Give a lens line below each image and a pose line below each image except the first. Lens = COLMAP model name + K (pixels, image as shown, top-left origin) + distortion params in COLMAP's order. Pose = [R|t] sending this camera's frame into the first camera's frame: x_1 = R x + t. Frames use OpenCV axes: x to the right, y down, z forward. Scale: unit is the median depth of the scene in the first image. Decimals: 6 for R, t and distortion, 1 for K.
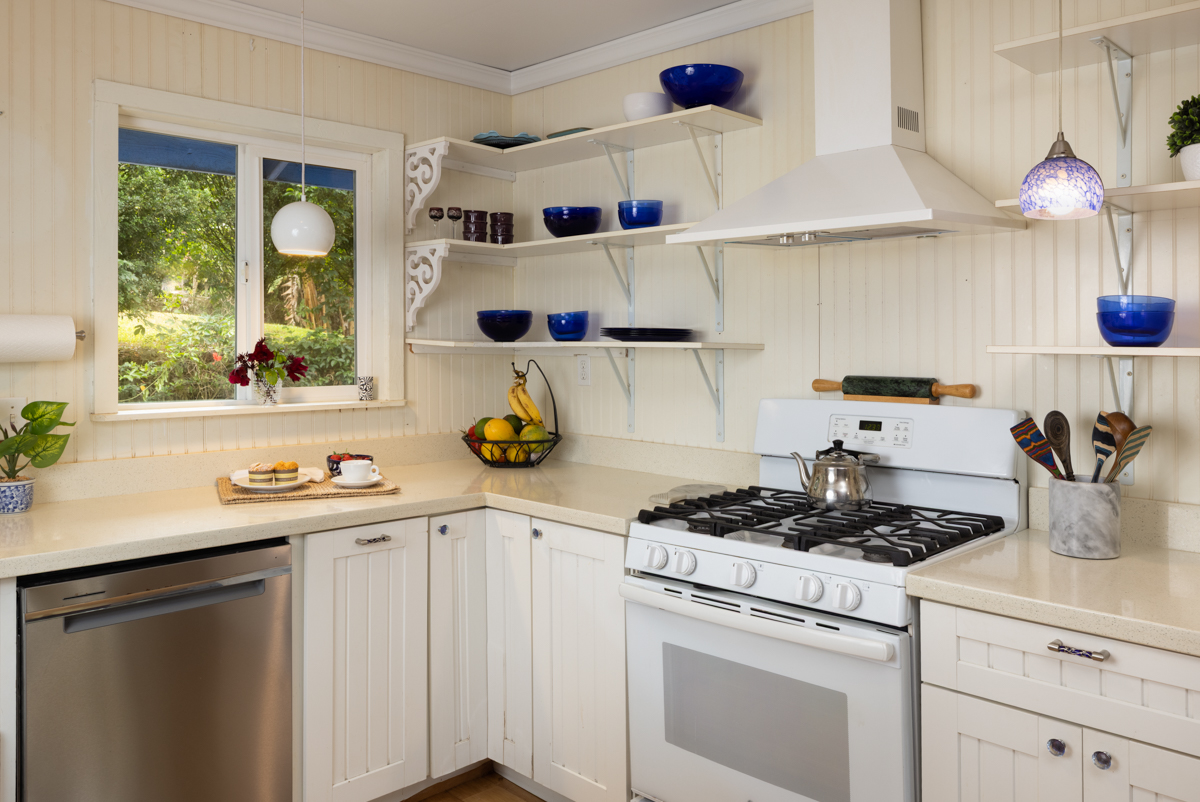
lens RADIAL K [[1015.0, 0, 602.2], [0, 1015.0, 319.4], [0, 0, 1]] dist [-0.005843, -0.001376]
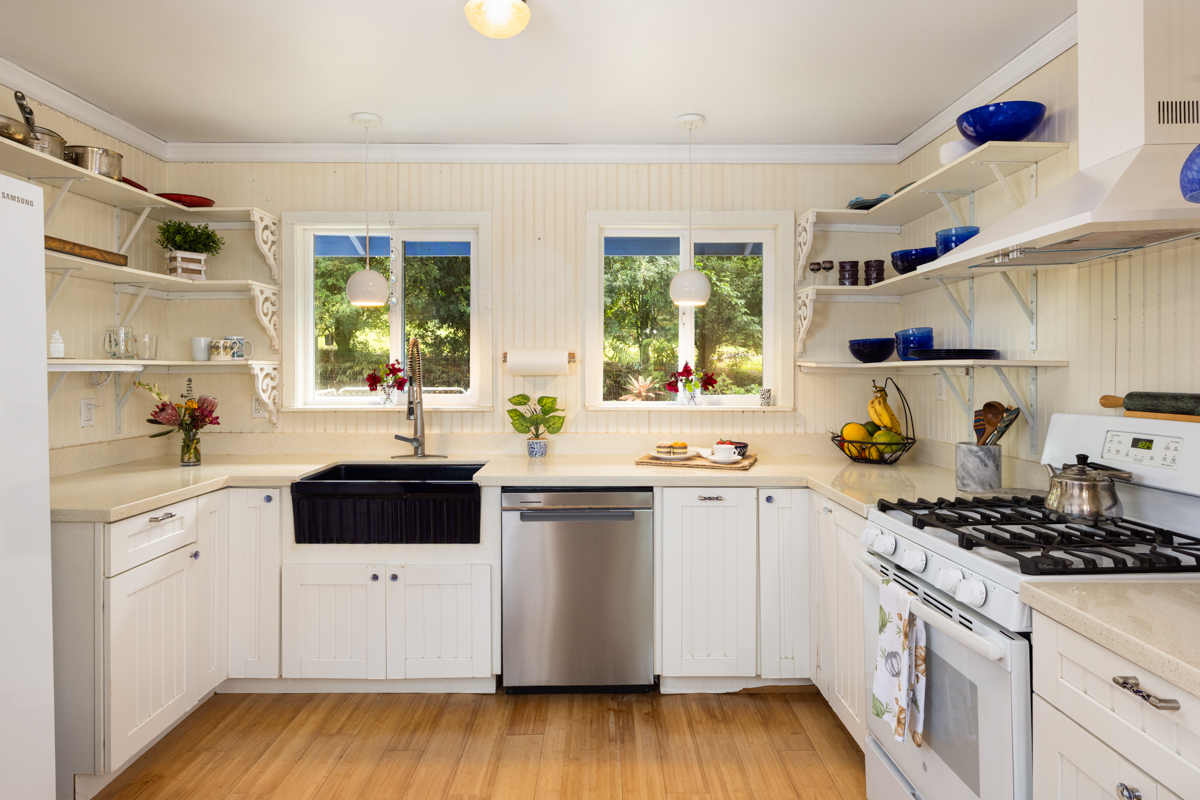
lens RADIAL K [[758.0, 0, 598.3], [0, 758.0, 370.7], [0, 0, 1]] dist [0.005741, -0.028113]
pose [[0.670087, -0.004926, -0.742266, 0.427739], [0.014156, 0.999881, 0.006145, 0.023666], [0.742148, -0.014625, 0.670077, 0.140445]]
